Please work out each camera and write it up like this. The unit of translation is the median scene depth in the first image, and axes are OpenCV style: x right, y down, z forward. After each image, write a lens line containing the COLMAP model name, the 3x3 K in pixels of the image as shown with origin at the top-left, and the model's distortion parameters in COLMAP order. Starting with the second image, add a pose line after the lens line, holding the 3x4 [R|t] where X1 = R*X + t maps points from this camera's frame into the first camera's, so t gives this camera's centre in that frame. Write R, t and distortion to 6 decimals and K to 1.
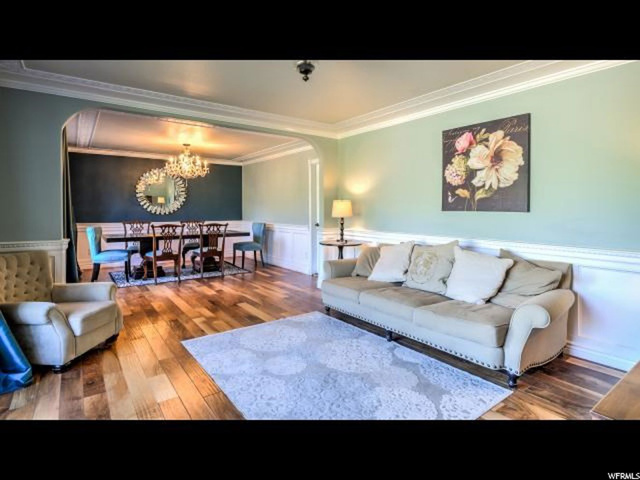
lens RADIAL K [[338.7, 0, 319.1], [0, 338.7, 206.1], [0, 0, 1]] dist [-0.001965, -0.000257]
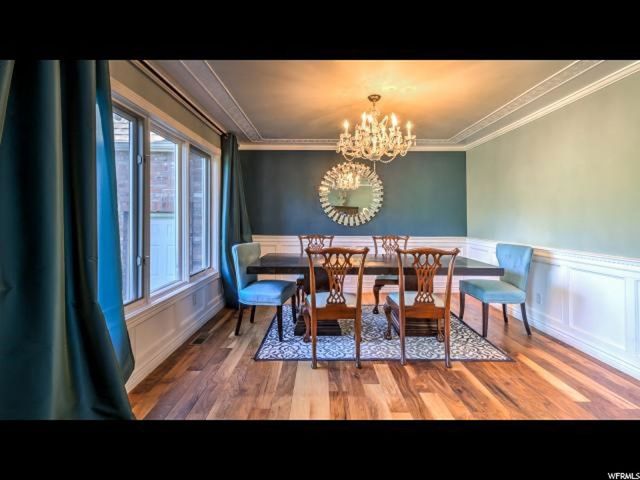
lens RADIAL K [[278.9, 0, 319.9], [0, 278.9, 215.1], [0, 0, 1]] dist [0.000182, 0.000015]
pose [[0.807875, -0.008306, -0.589295, -0.332397], [0.003519, 0.999951, -0.009269, 0.013975], [0.589343, 0.005414, 0.807864, 0.982364]]
